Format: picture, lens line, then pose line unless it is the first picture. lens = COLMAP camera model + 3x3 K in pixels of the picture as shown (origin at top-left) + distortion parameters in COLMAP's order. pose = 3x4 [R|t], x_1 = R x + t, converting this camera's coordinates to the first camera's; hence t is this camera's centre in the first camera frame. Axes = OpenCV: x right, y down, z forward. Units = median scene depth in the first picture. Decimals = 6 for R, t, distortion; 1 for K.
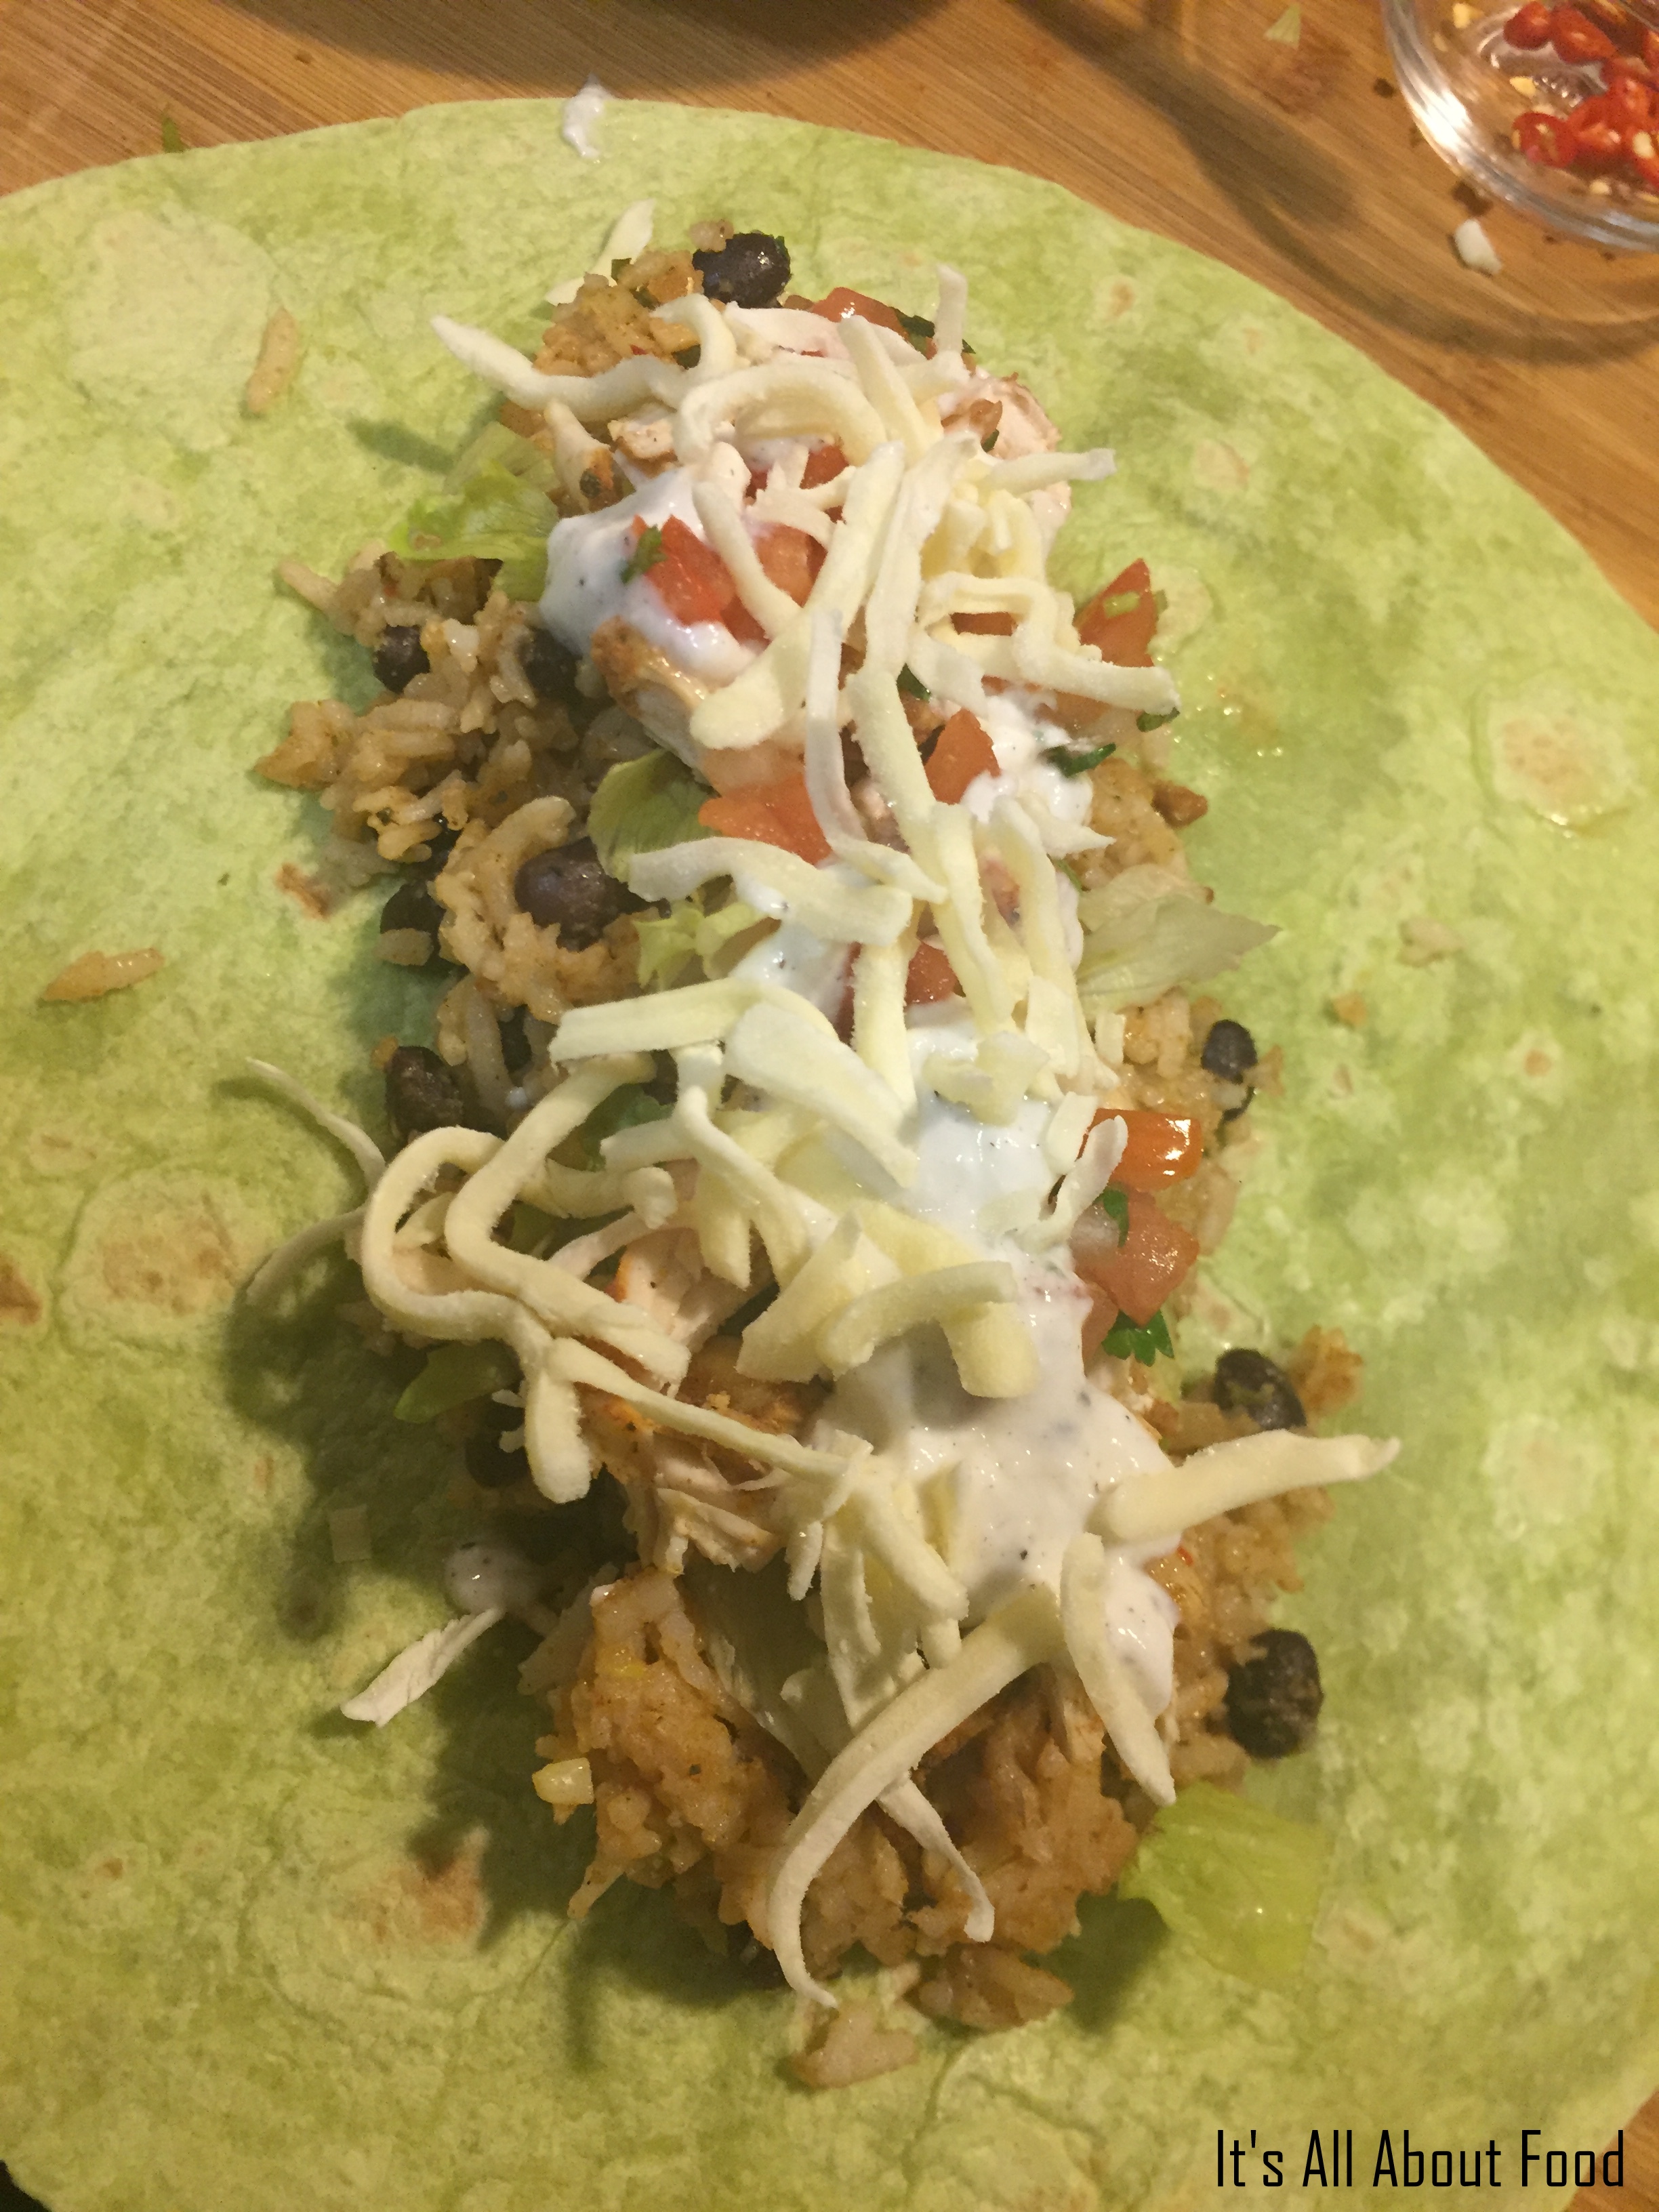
lens RADIAL K [[1960.2, 0, 831.1], [0, 1960.2, 1106.2], [0, 0, 1]] dist [0.007185, -0.007895]
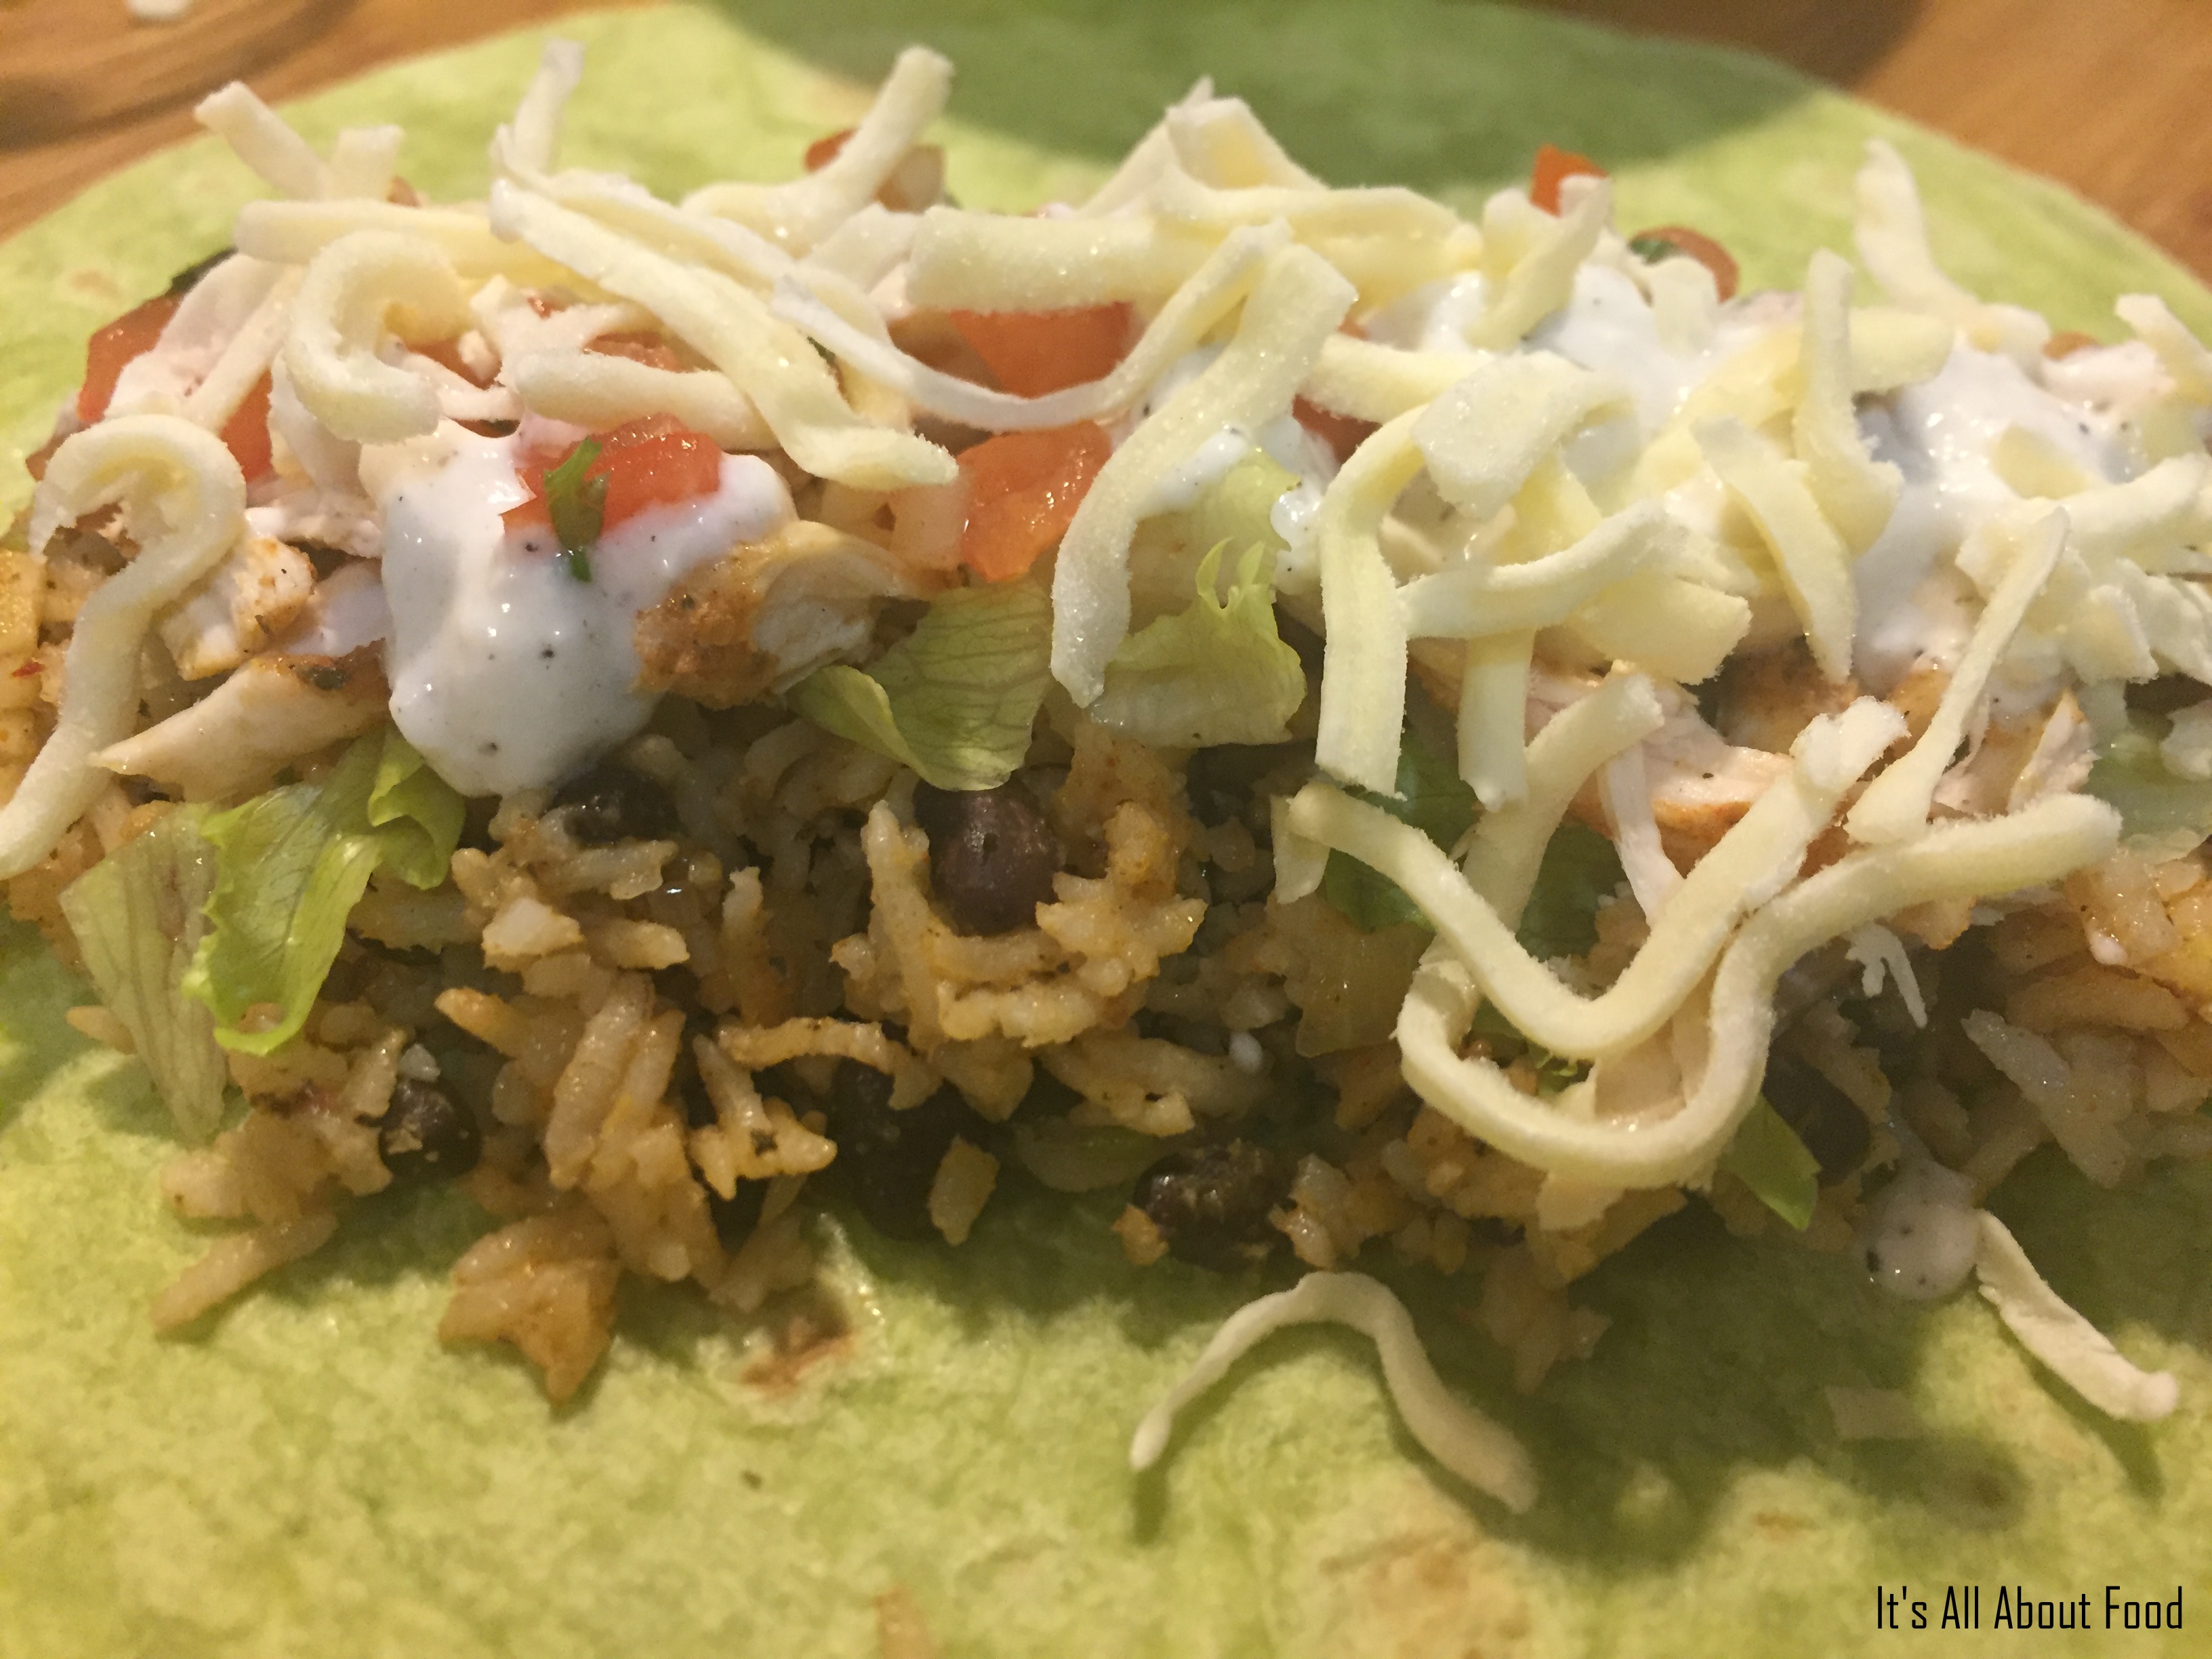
lens RADIAL K [[1960.2, 0, 1112.1], [0, 1960.2, 828.6], [0, 0, 1]] dist [0.007185, -0.007895]
pose [[0.193640, -0.874055, 0.445569, -0.407683], [0.920665, 0.318798, 0.225262, -0.224909], [-0.338938, 0.366601, 0.866444, 0.427404]]
